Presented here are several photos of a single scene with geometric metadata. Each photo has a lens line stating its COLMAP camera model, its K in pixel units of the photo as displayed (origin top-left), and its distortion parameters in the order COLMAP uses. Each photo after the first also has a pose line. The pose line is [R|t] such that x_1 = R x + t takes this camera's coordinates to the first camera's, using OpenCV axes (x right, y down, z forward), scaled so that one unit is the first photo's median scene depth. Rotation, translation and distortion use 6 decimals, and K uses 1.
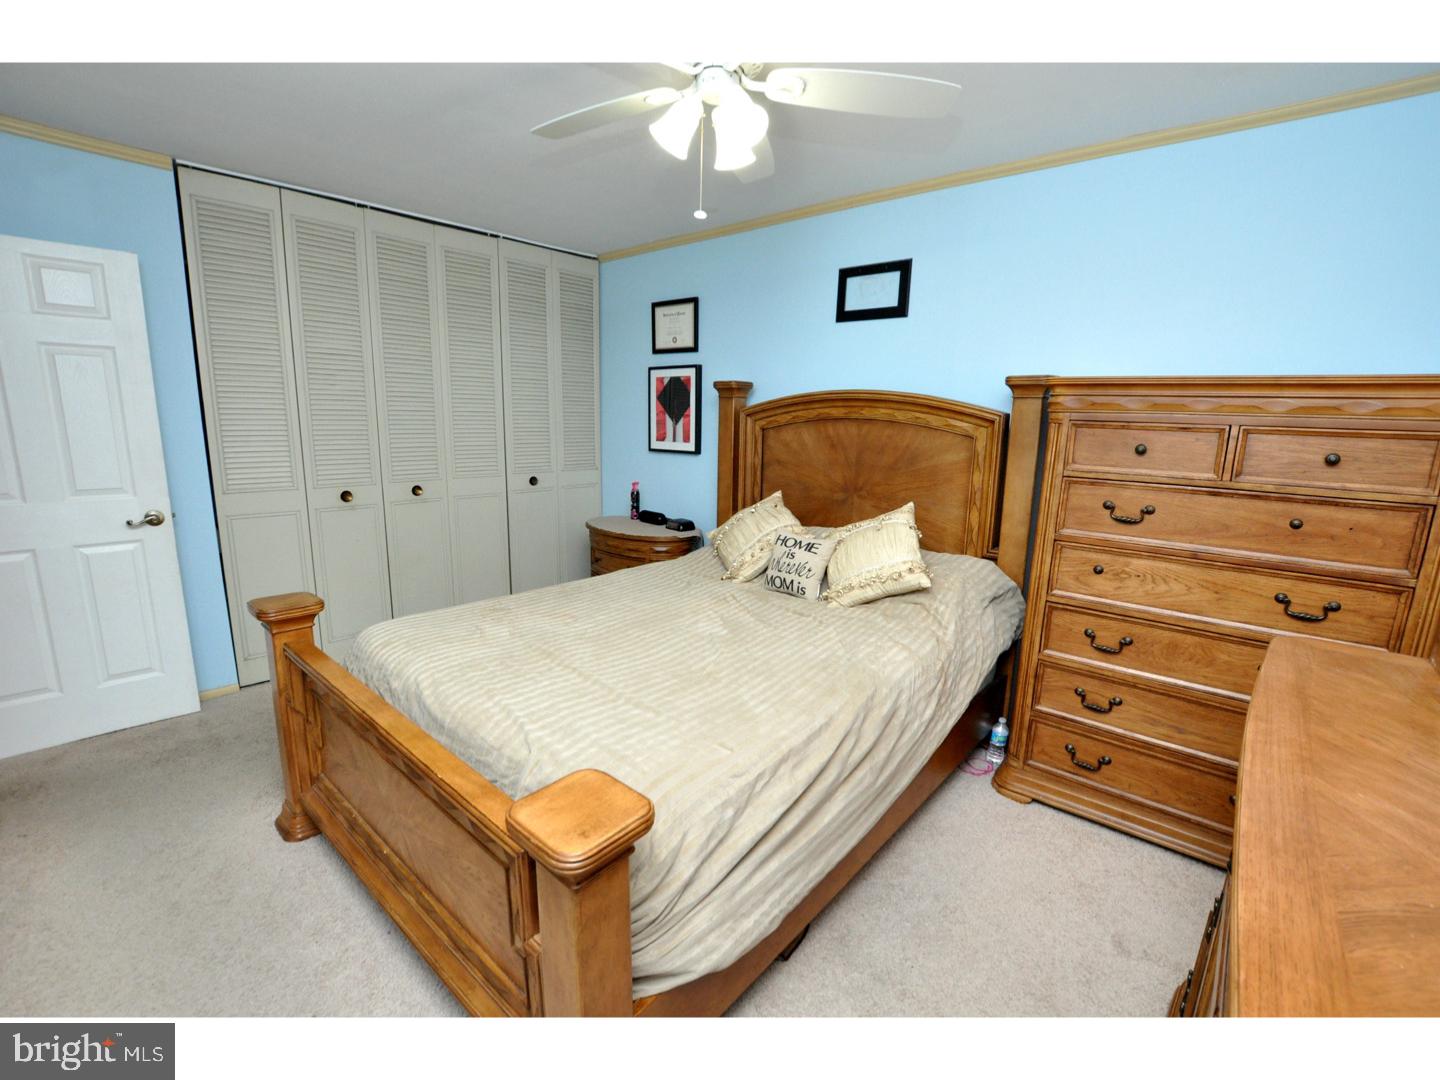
lens RADIAL K [[631.5, 0, 720.0], [0, 631.5, 542.6], [0, 0, 1]] dist [-0.028040, 0.001157]
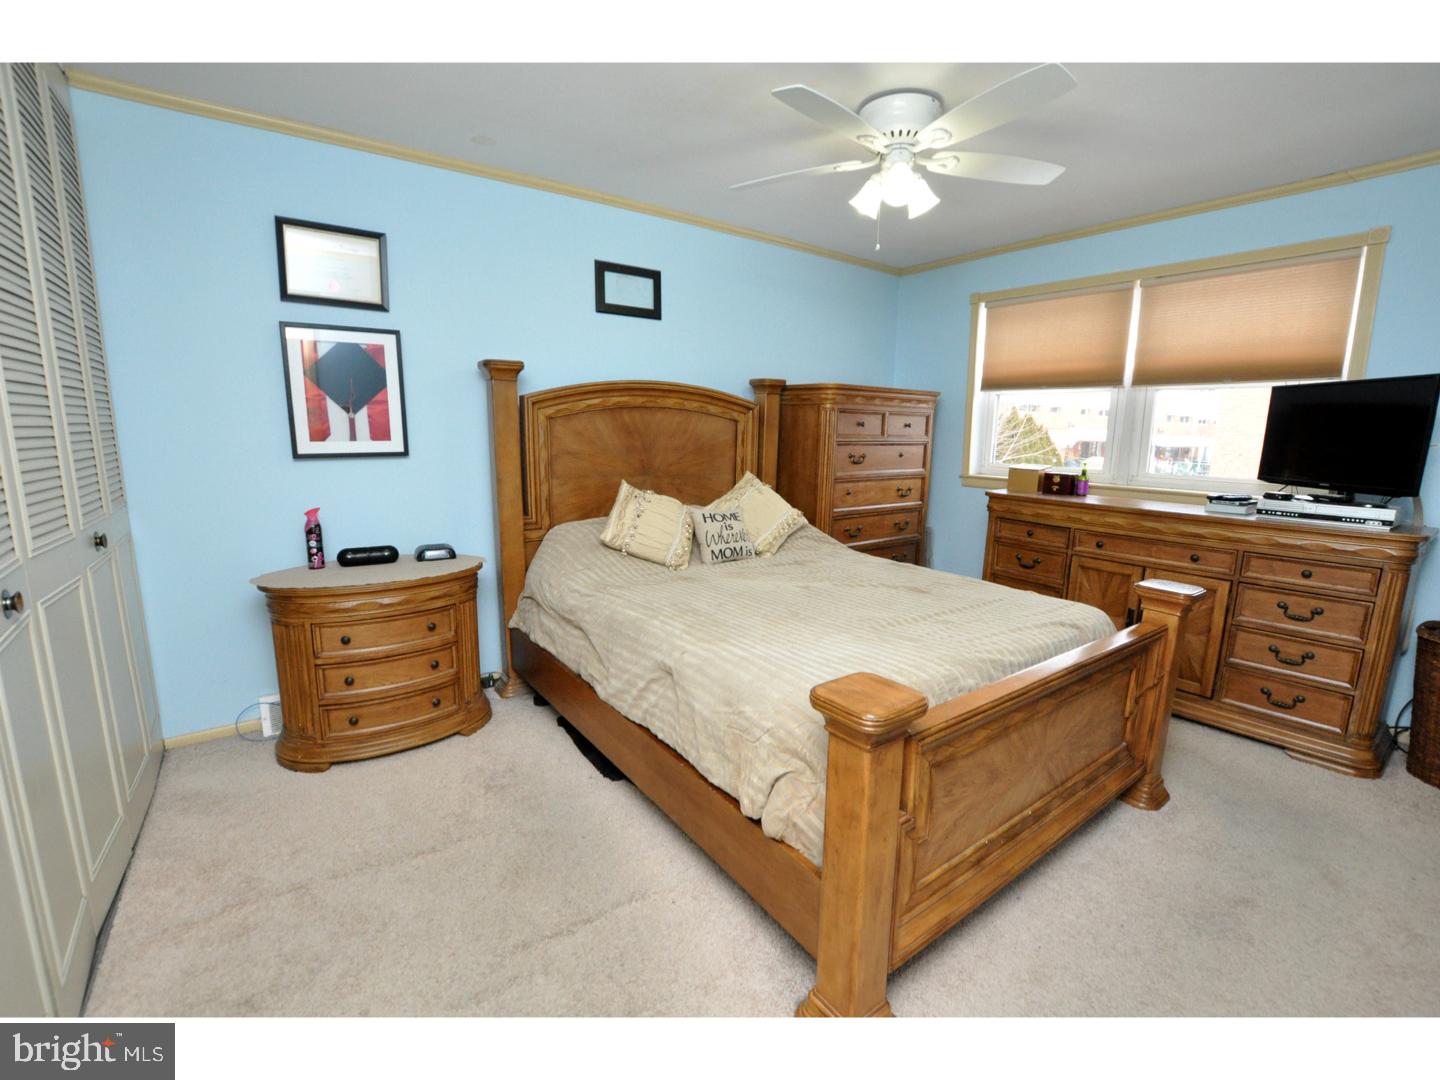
lens RADIAL K [[631.5, 0, 720.9], [0, 631.5, 537.0], [0, 0, 1]] dist [-0.028040, 0.001157]
pose [[0.225264, -0.187119, 0.956160, -0.824694], [0.185073, 0.971734, 0.146565, -0.110852], [-0.956558, 0.143944, 0.253528, 0.614093]]
